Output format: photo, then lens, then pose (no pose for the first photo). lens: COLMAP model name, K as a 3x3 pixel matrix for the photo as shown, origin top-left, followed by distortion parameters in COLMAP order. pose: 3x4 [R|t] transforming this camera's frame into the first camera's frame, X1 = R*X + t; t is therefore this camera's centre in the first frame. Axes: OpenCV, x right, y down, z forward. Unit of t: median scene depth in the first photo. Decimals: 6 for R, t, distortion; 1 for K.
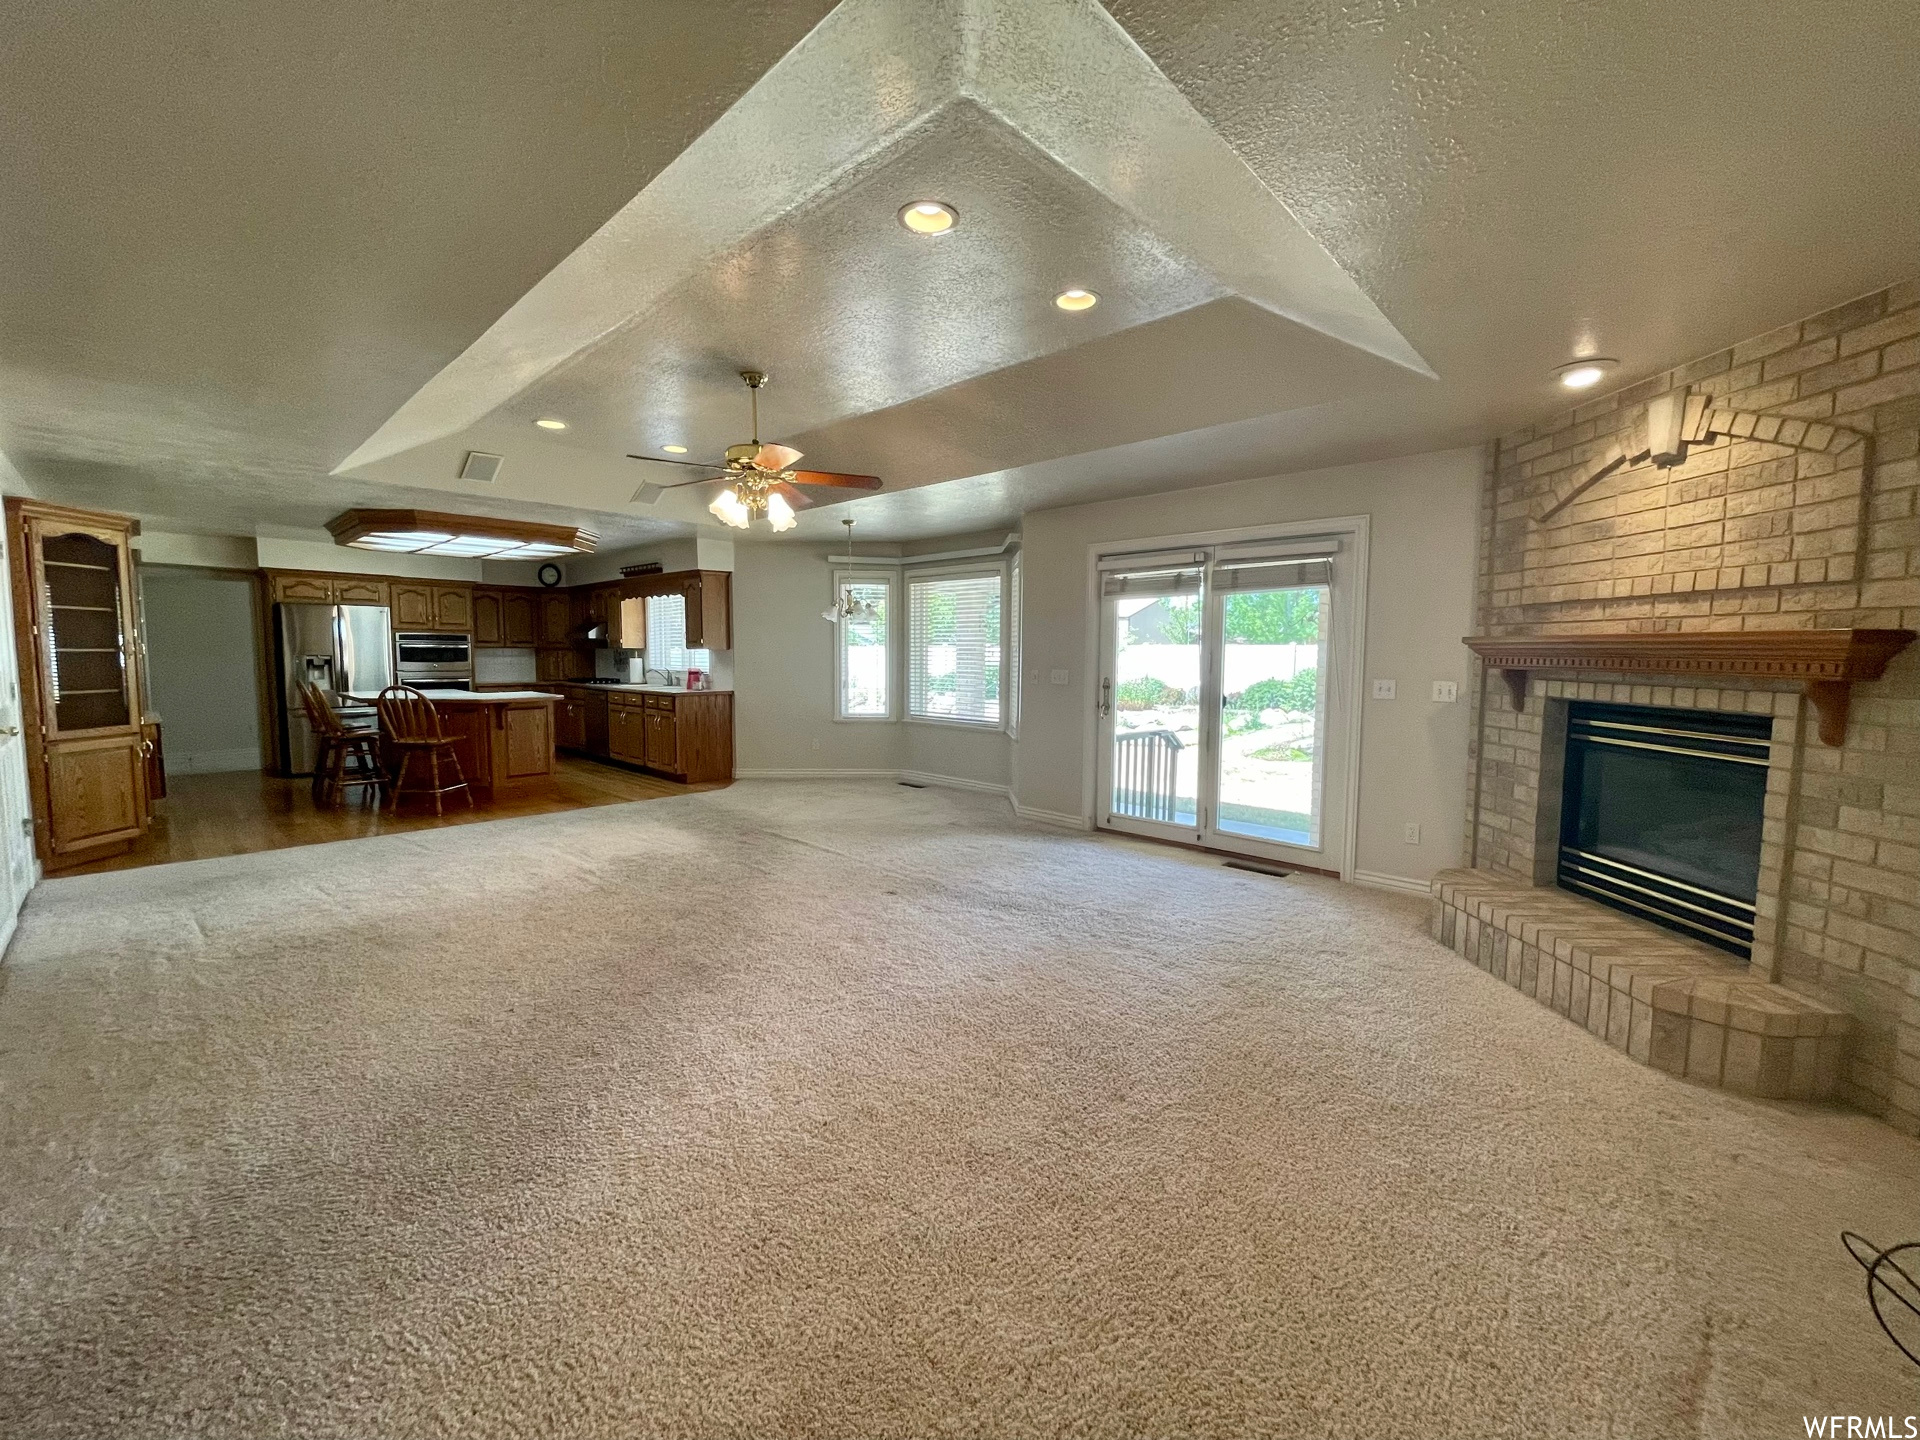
lens RADIAL K [[772.4, 0, 955.6], [0, 772.4, 714.6], [0, 0, 1]] dist [-0.006070, 0.001098]
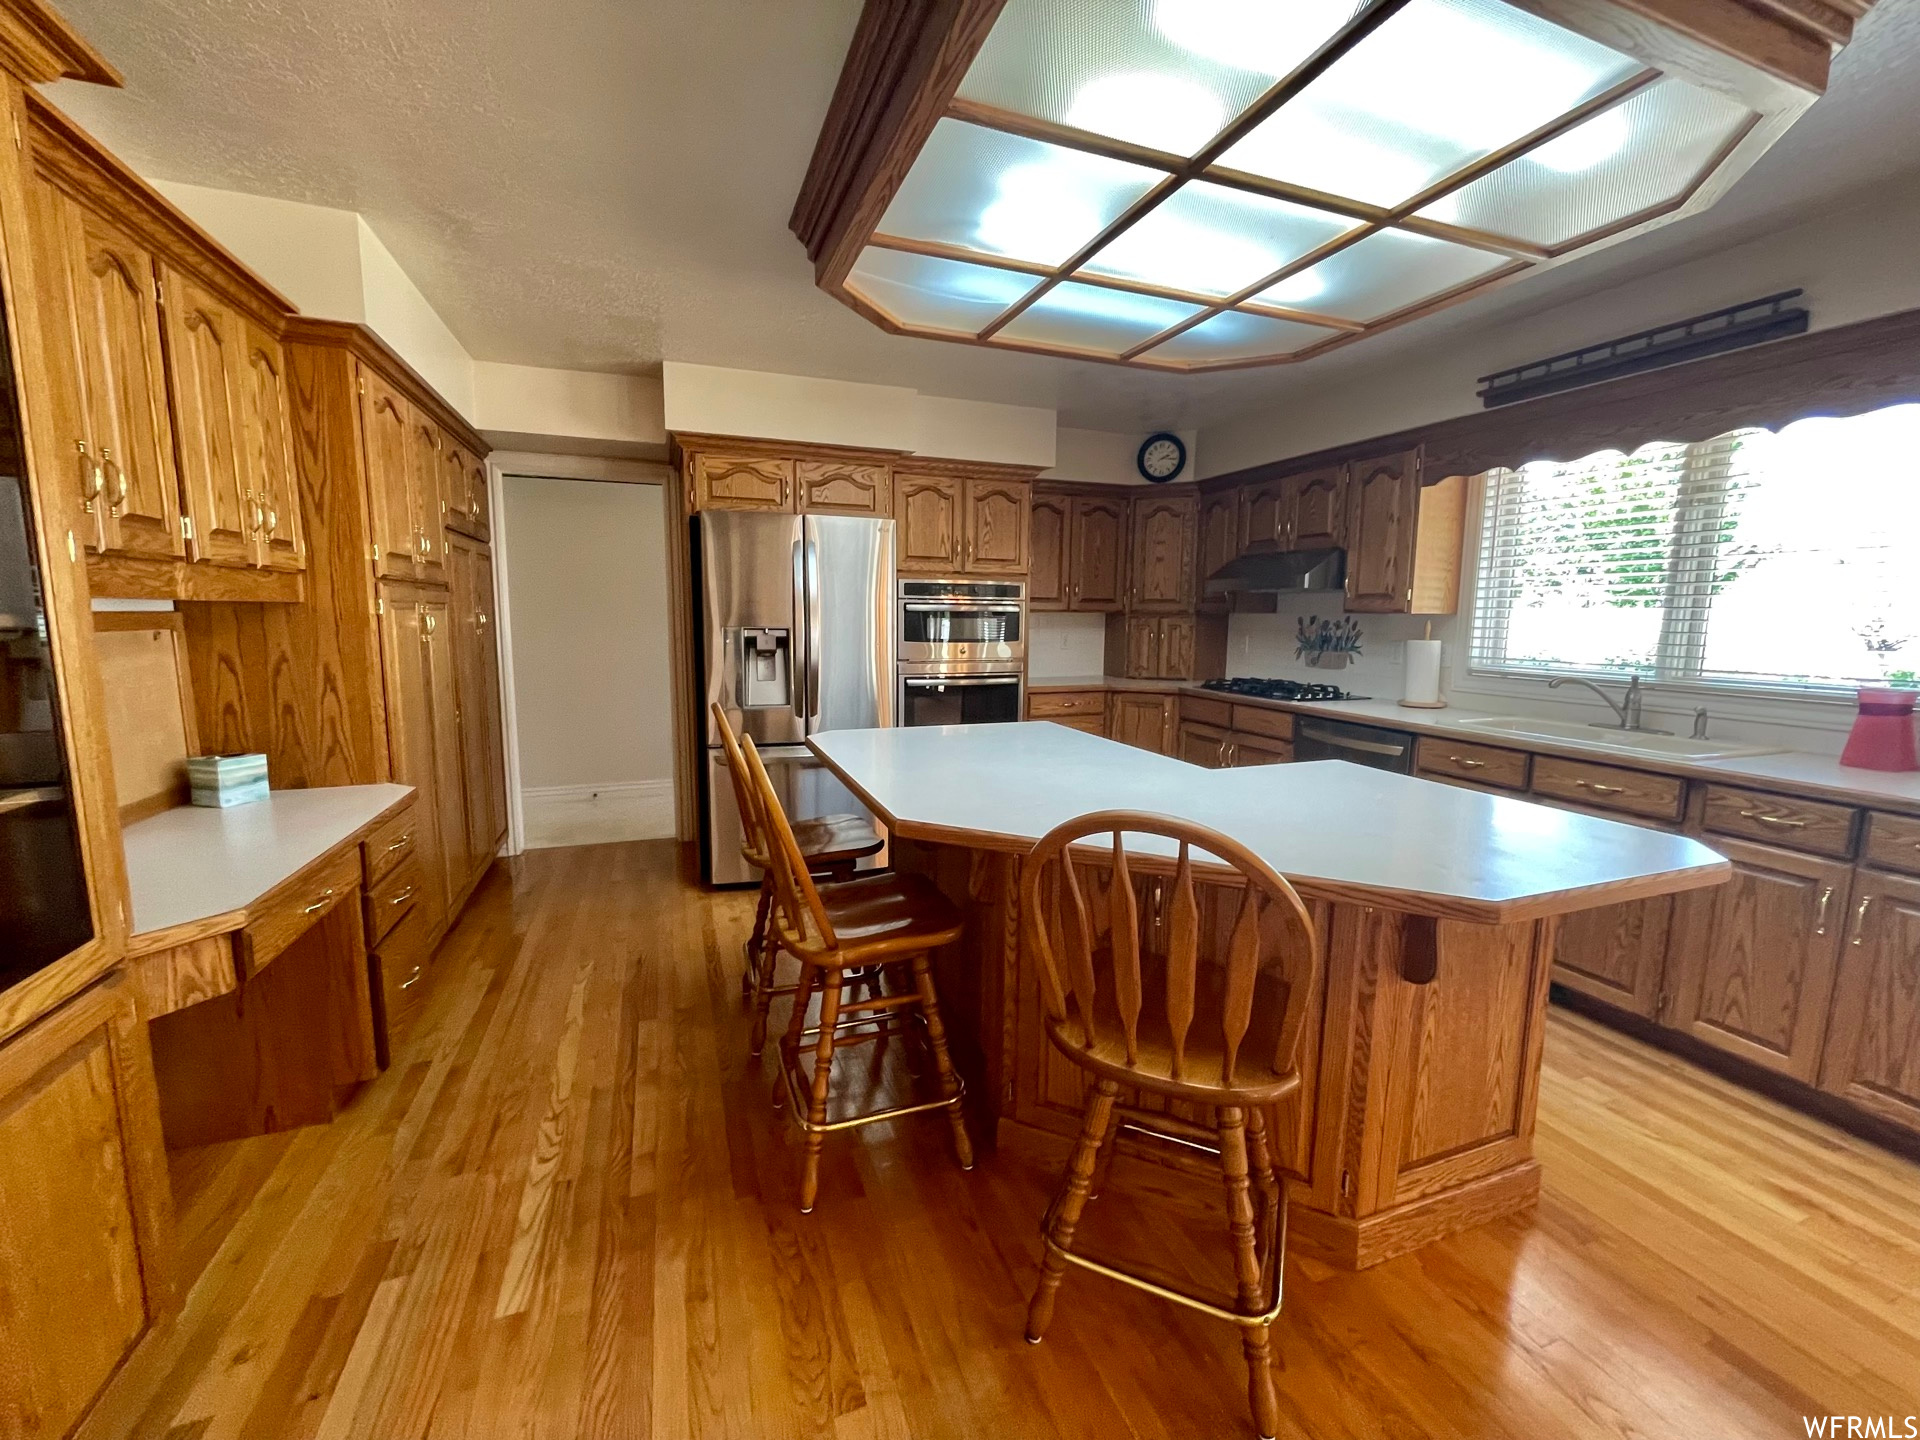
lens RADIAL K [[772.4, 0, 951.3], [0, 772.4, 716.9], [0, 0, 1]] dist [-0.006070, 0.001098]
pose [[0.898929, 0.060215, -0.433936, -0.522249], [-0.038284, 0.997517, 0.059113, -0.055175], [0.436417, -0.036526, 0.899003, 0.628226]]
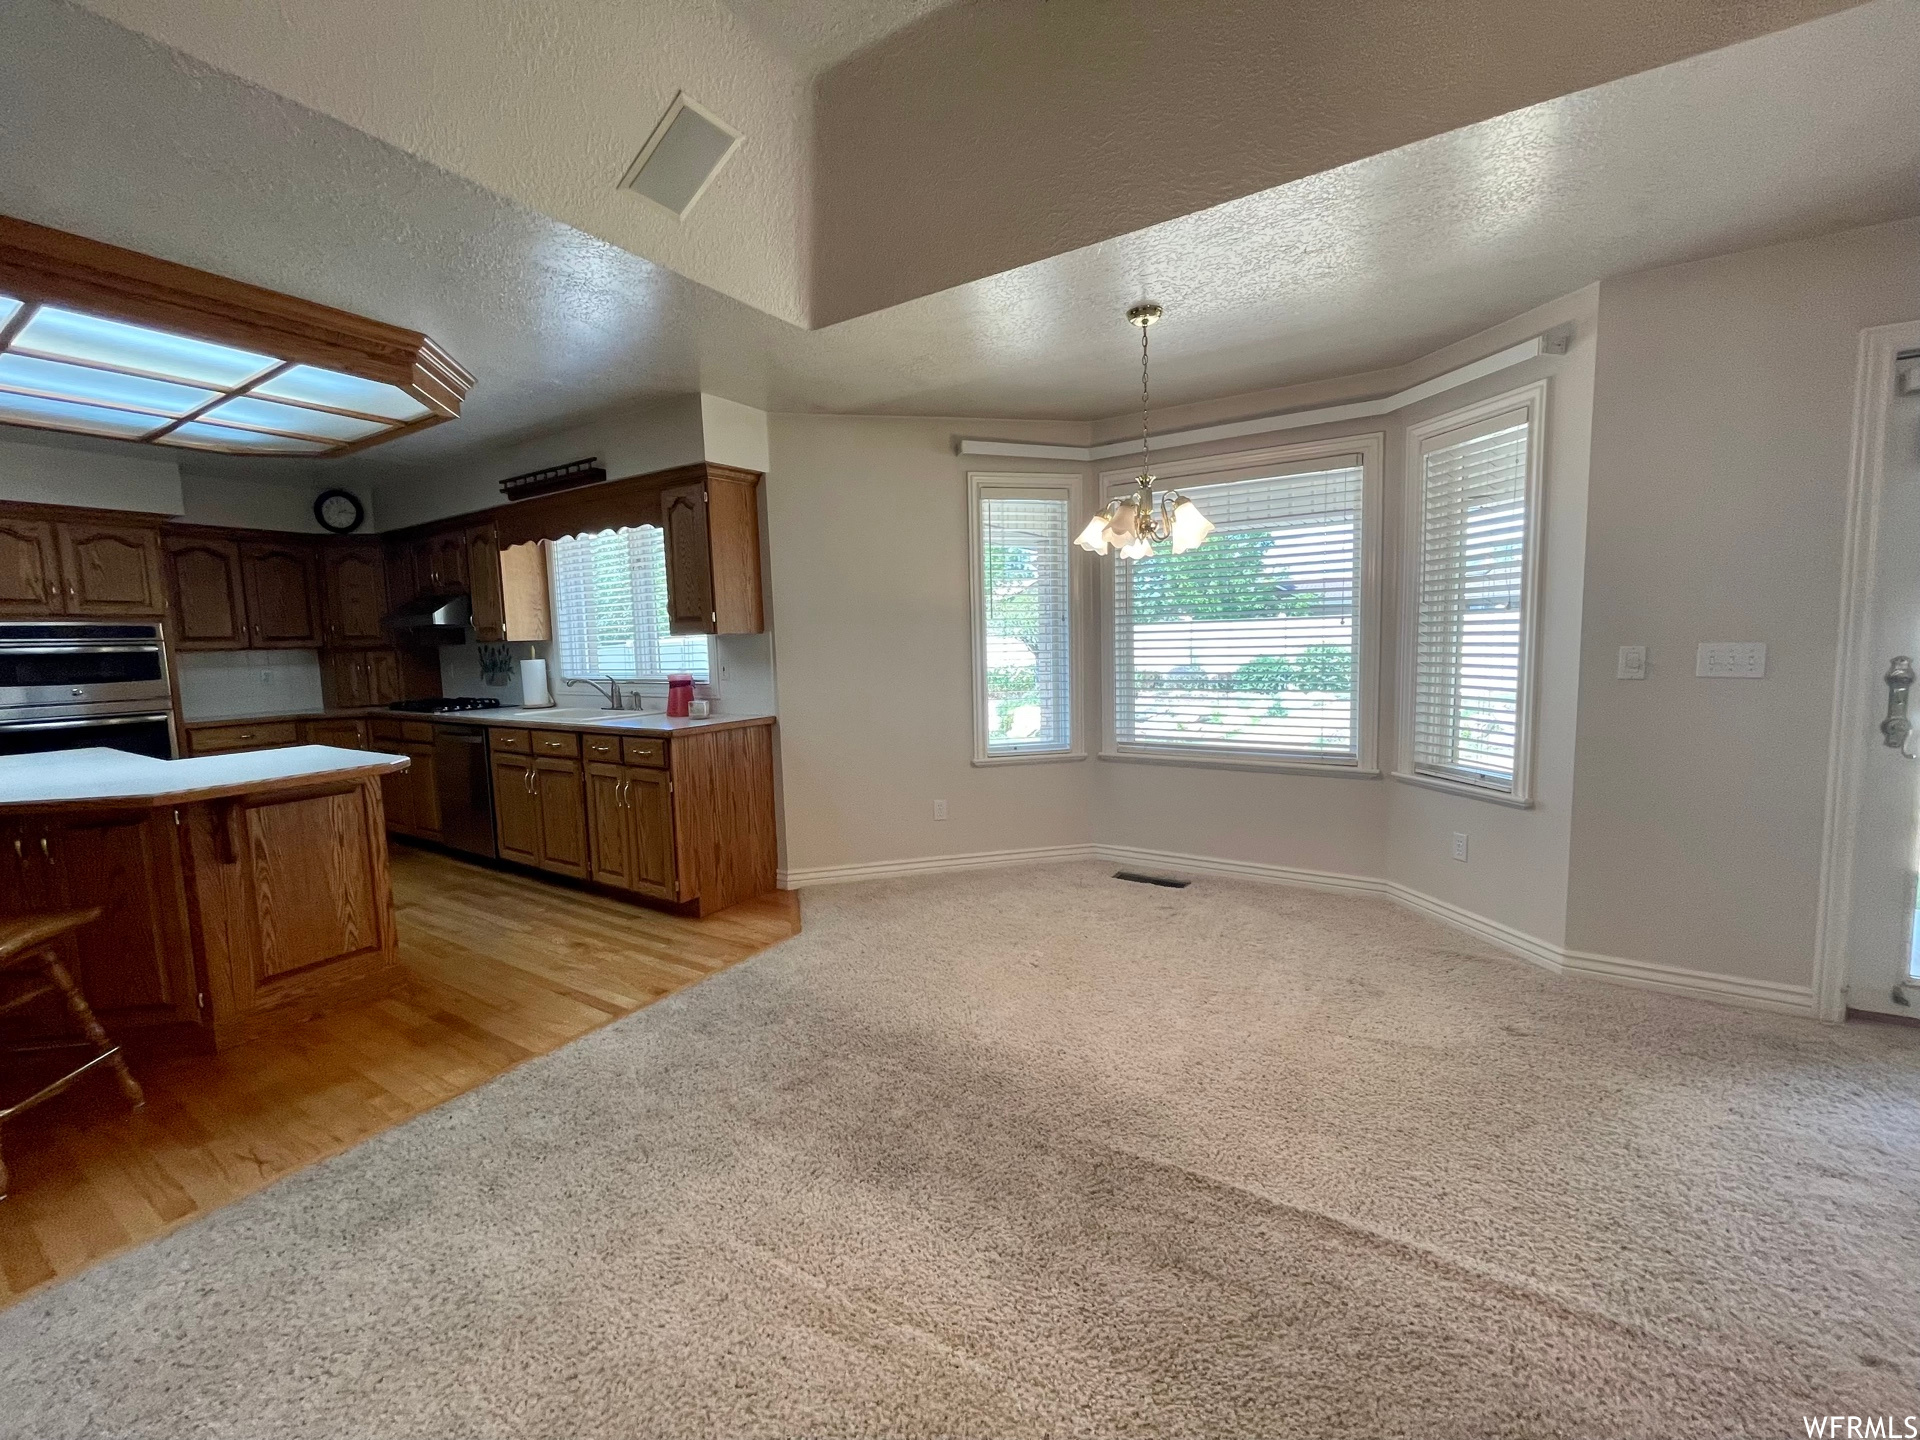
lens RADIAL K [[772.4, 0, 956.4], [0, 772.4, 722.0], [0, 0, 1]] dist [-0.006070, 0.001098]
pose [[0.980585, -0.053888, 0.188543, -0.264497], [0.049596, 0.998393, 0.027408, -0.034634], [-0.189717, -0.017525, 0.981682, 0.483624]]
